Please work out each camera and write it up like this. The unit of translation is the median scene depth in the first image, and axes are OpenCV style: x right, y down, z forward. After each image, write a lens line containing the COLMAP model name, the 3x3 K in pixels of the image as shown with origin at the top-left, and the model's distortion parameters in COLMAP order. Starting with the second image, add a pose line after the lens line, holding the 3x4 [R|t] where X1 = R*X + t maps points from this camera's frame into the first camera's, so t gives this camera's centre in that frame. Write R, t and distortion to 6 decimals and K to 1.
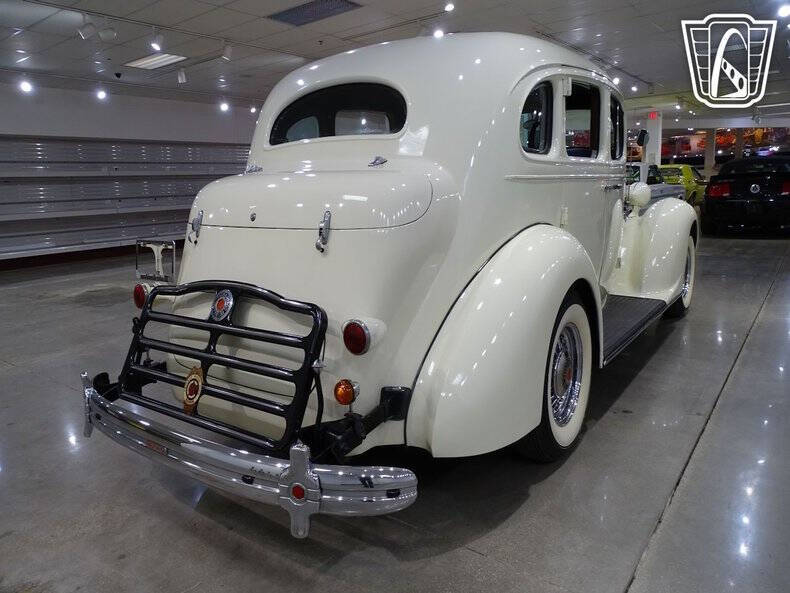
lens RADIAL K [[571.4, 0, 397.8], [0, 571.4, 251.7], [0, 0, 1]] dist [-0.006711, 0.001404]
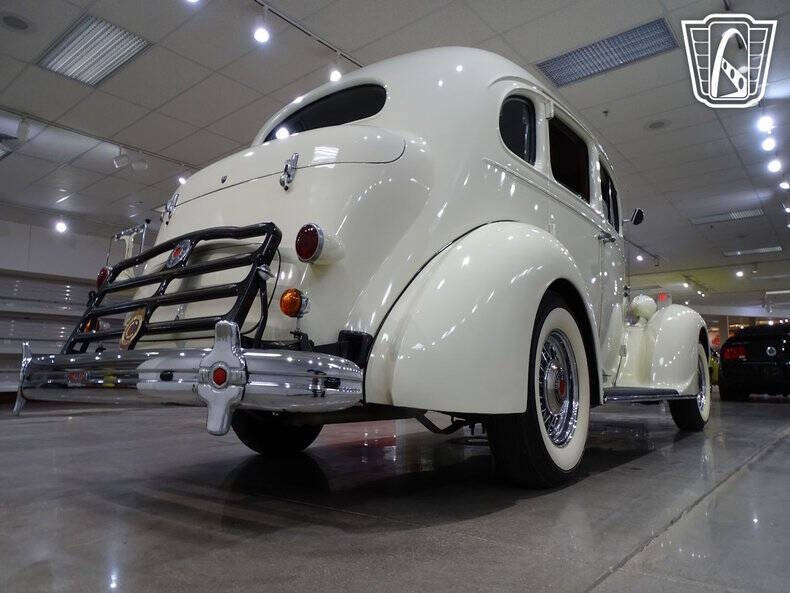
lens RADIAL K [[562.1, 0, 398.3], [0, 562.1, 294.2], [0, 0, 1]] dist [-0.002505, 0.000244]
pose [[0.999189, 0.022455, -0.033434, 0.075800], [-0.030244, 0.966549, -0.254693, 0.335872], [0.026596, 0.255497, 0.966444, 0.113950]]
